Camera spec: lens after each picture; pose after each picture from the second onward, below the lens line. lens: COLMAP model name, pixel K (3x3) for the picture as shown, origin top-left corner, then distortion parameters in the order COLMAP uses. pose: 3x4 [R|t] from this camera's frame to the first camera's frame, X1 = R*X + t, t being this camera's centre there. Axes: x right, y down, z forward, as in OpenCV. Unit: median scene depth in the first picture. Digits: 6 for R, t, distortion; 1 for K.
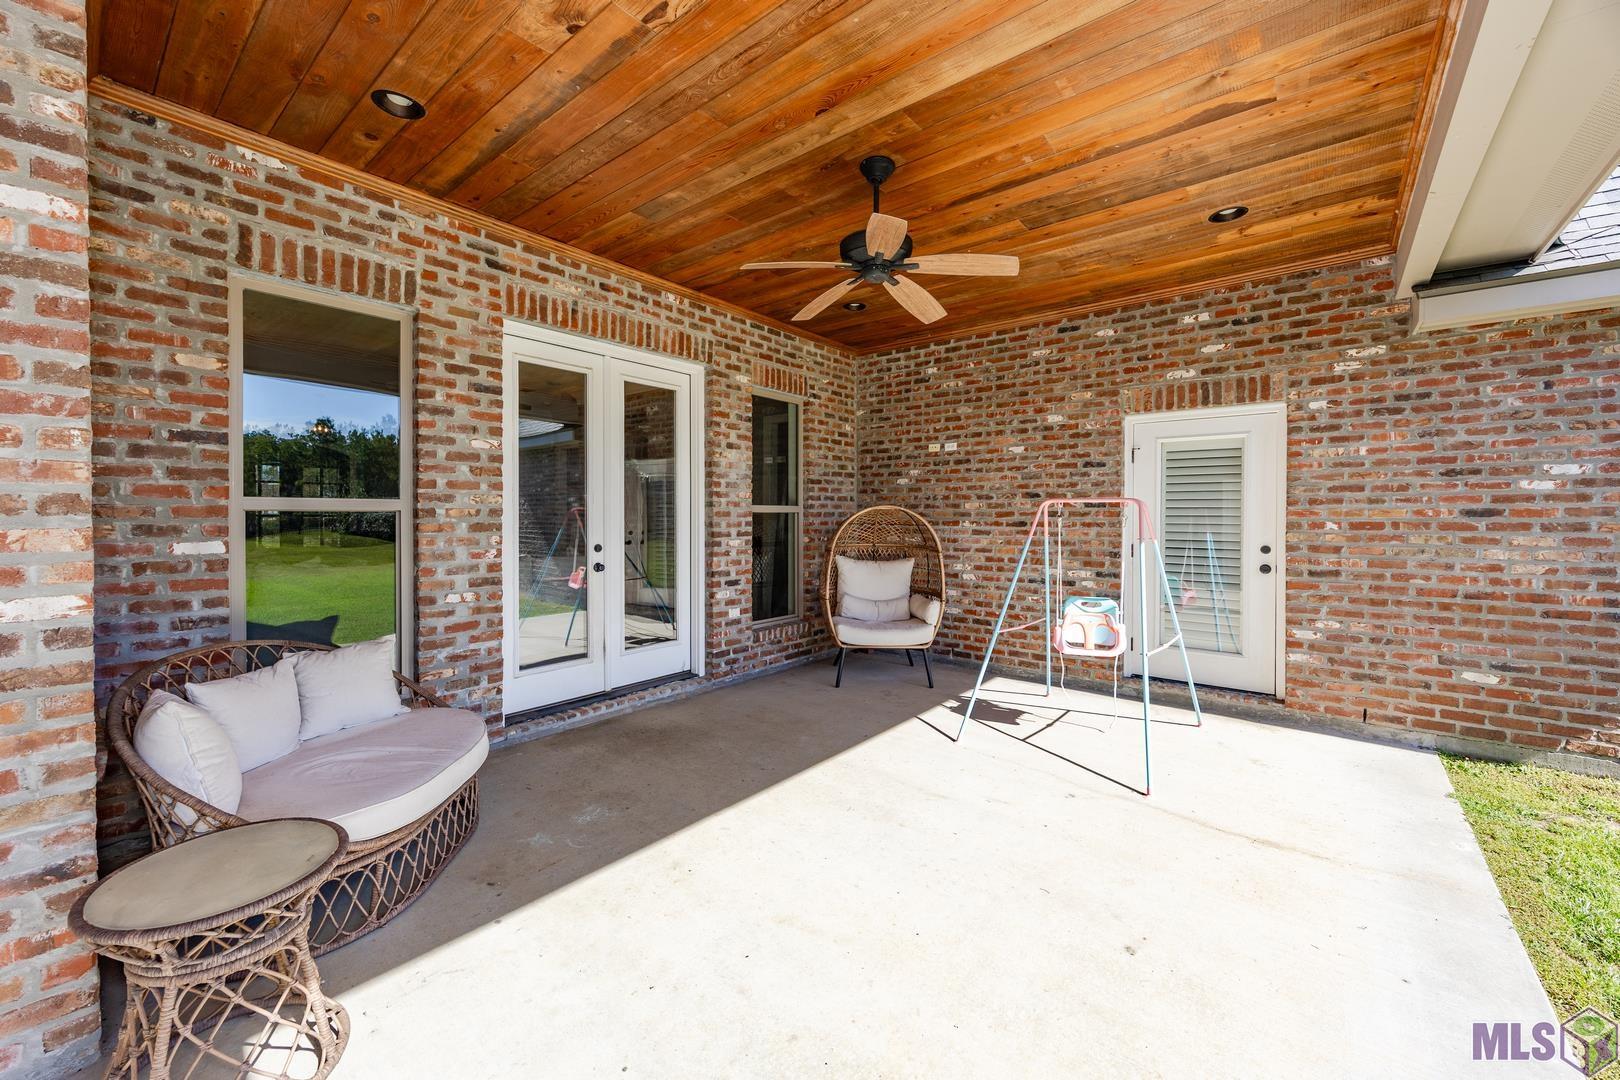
lens RADIAL K [[603.9, 0, 768.0], [0, 603.9, 521.2], [0, 0, 1]] dist [0.001252, 0.000138]
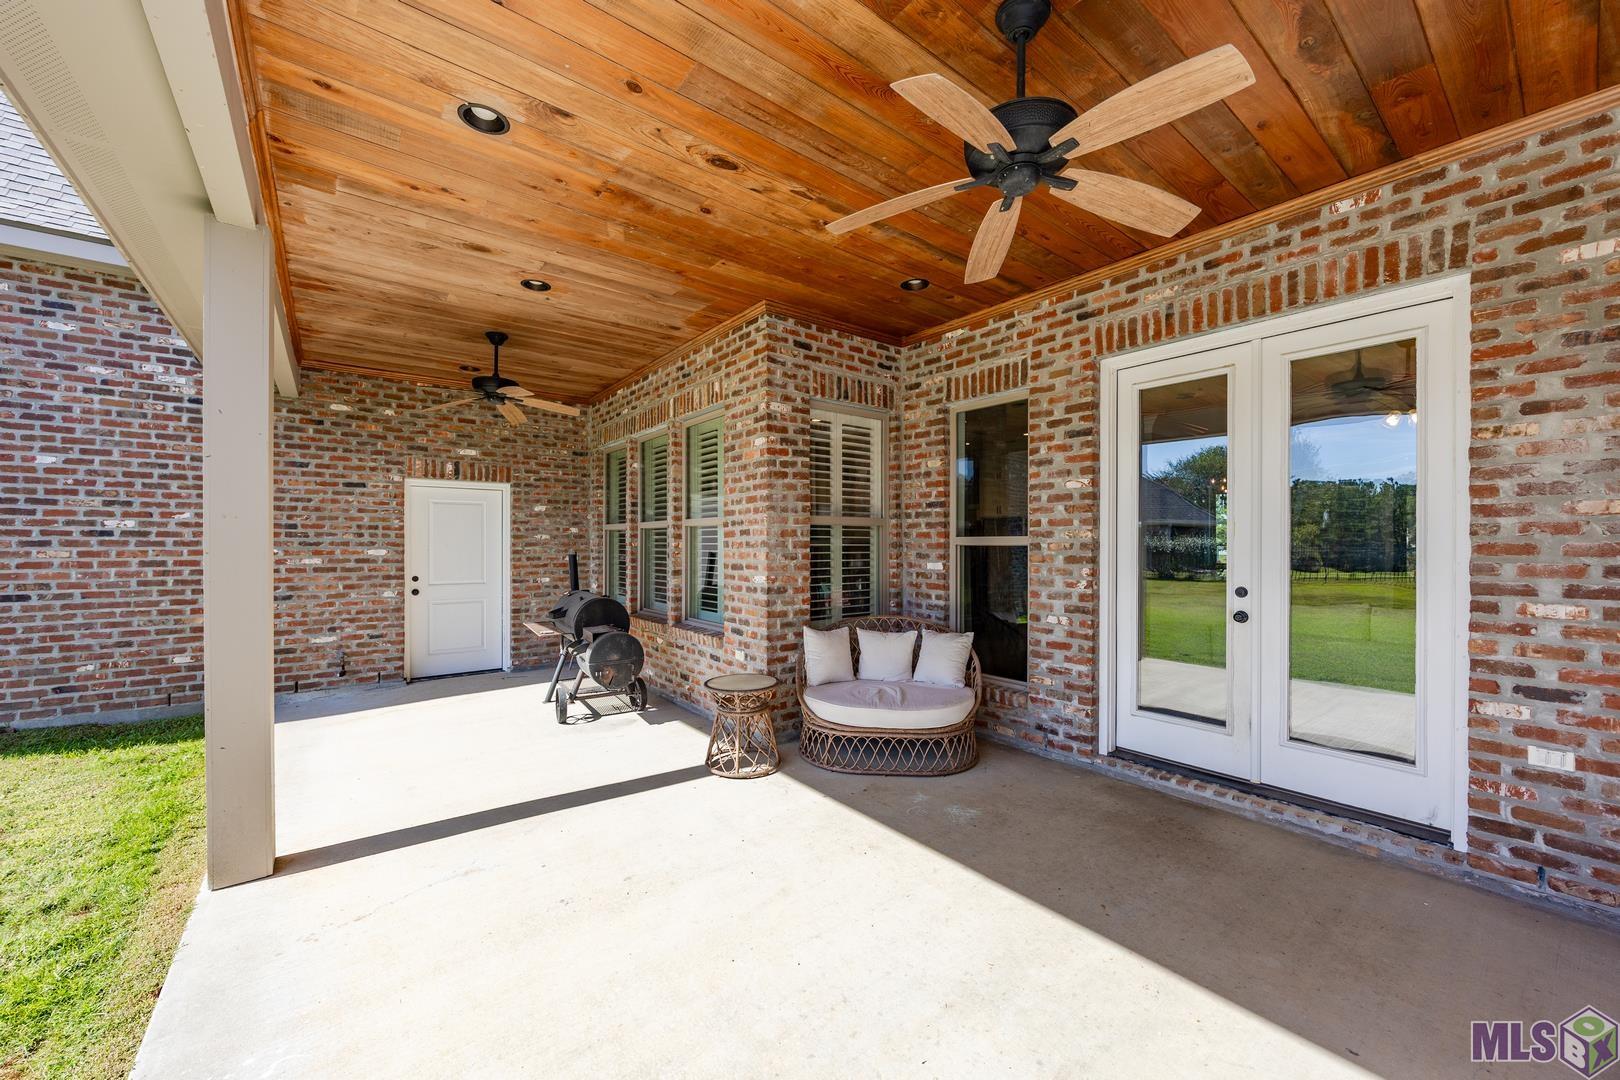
lens RADIAL K [[622.4, 0, 850.3], [0, 622.4, 547.7], [0, 0, 1]] dist [-0.001079, -0.000071]
pose [[-0.125465, 0.002767, -0.992094, 0.707773], [-0.013032, 0.999905, 0.004436, -0.011547], [0.992012, 0.013485, -0.125417, 0.739366]]
